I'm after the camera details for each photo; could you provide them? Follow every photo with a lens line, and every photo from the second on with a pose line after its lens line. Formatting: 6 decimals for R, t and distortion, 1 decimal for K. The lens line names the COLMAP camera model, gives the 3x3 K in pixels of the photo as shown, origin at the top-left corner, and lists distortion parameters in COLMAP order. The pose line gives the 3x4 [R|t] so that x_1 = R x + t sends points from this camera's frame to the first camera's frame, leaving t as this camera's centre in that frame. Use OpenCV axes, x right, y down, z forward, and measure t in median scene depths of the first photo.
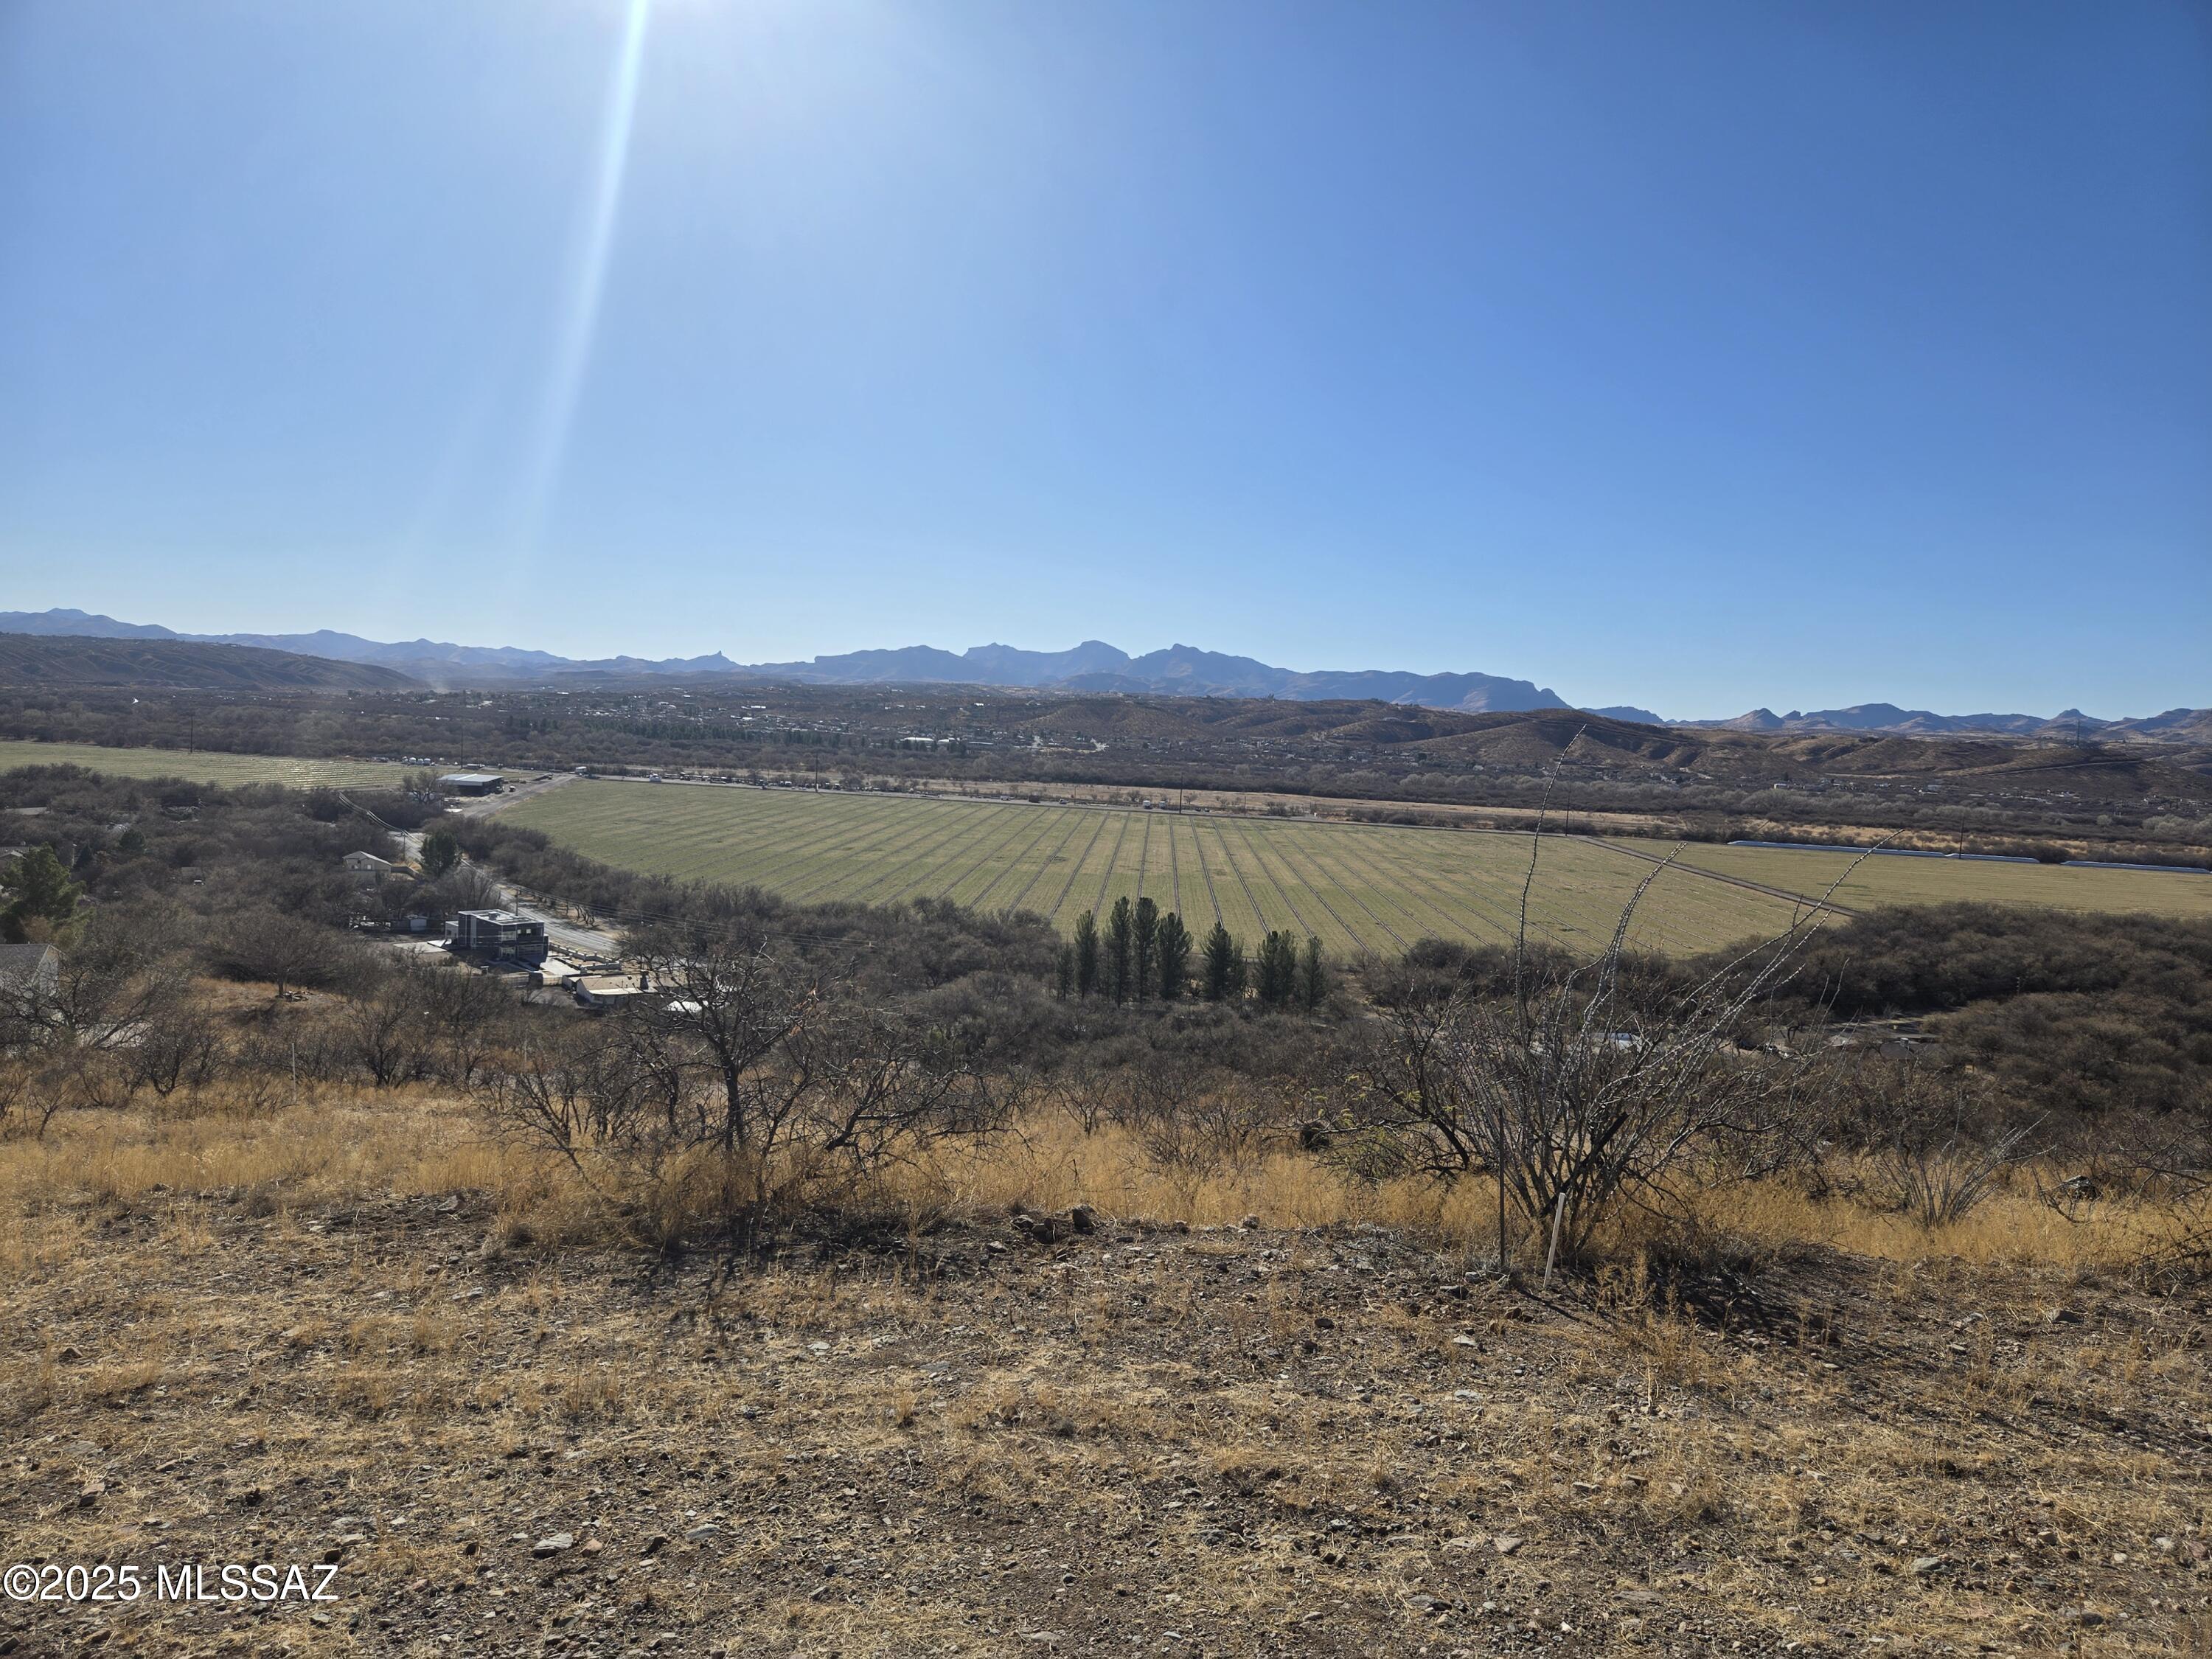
lens RADIAL K [[1502.2, 0, 1108.6], [0, 1502.2, 825.7], [0, 0, 1]] dist [0.069761, -0.056878]
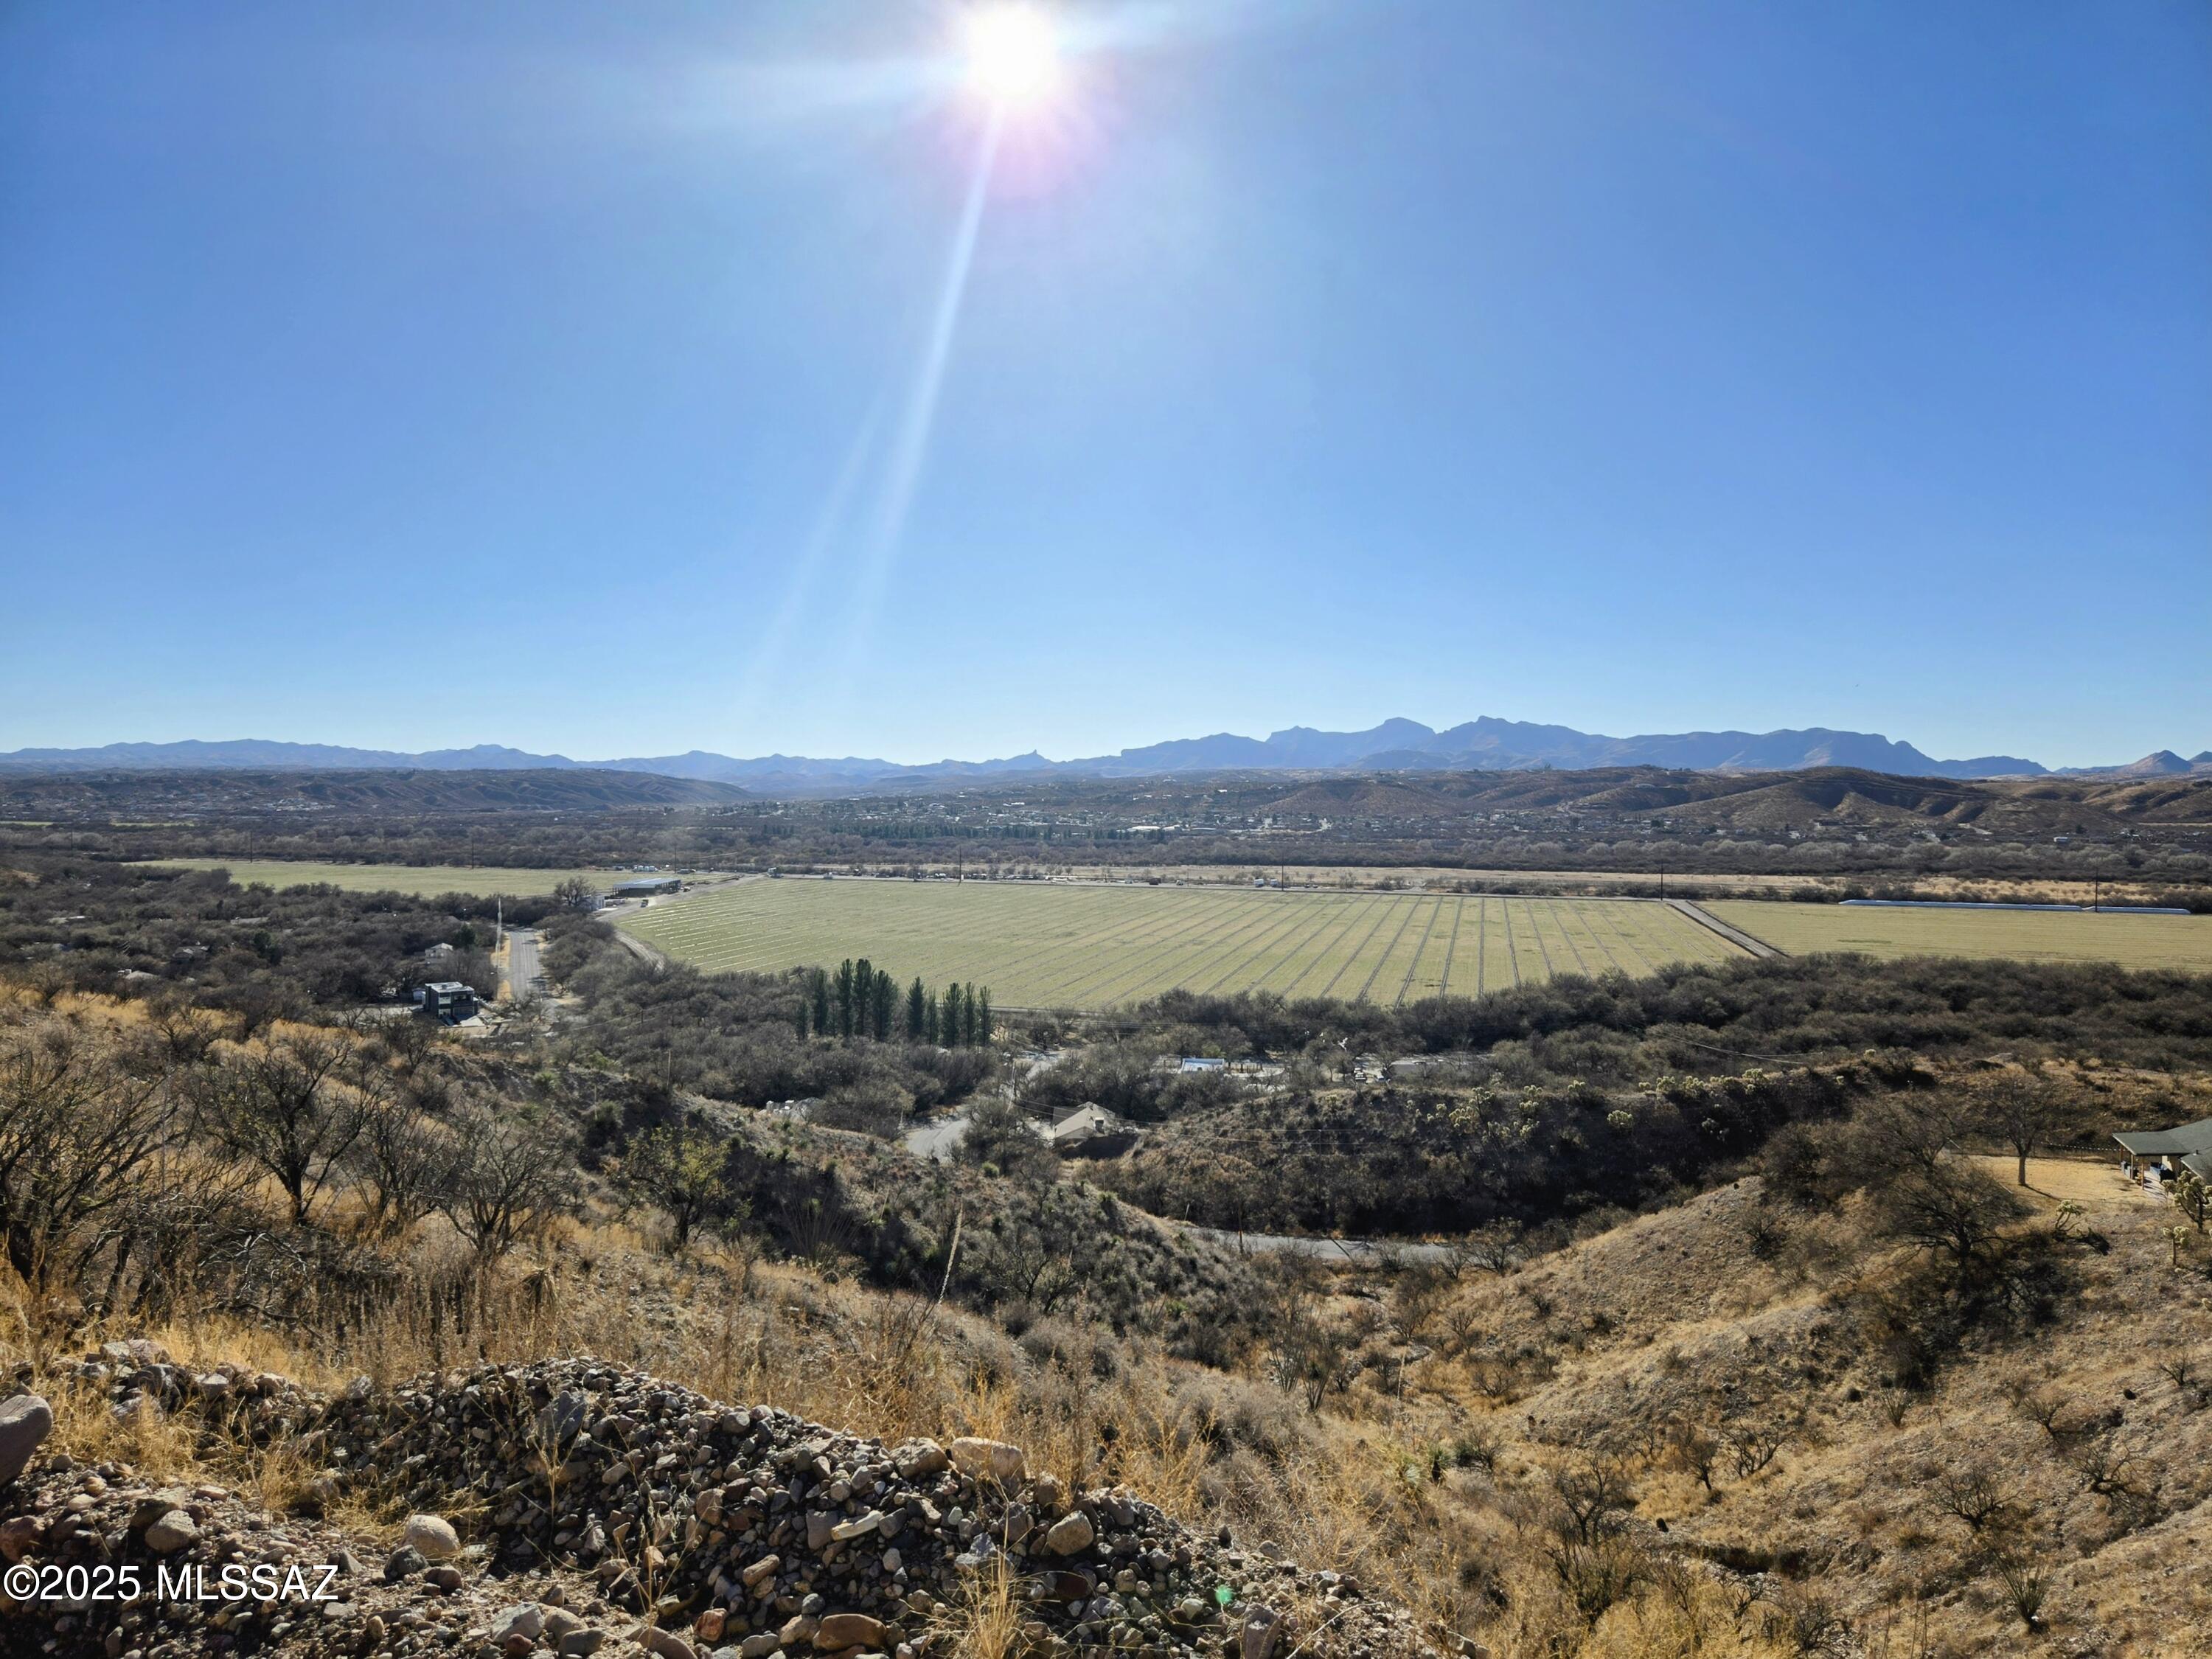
lens RADIAL K [[1502.2, 0, 1050.0], [0, 1502.2, 839.3], [0, 0, 1]] dist [0.069761, -0.056878]
pose [[0.973259, -0.041703, -0.225892, 2.195598], [0.030622, 0.998160, -0.052340, 0.100924], [0.227659, 0.044023, 0.972745, -0.801637]]
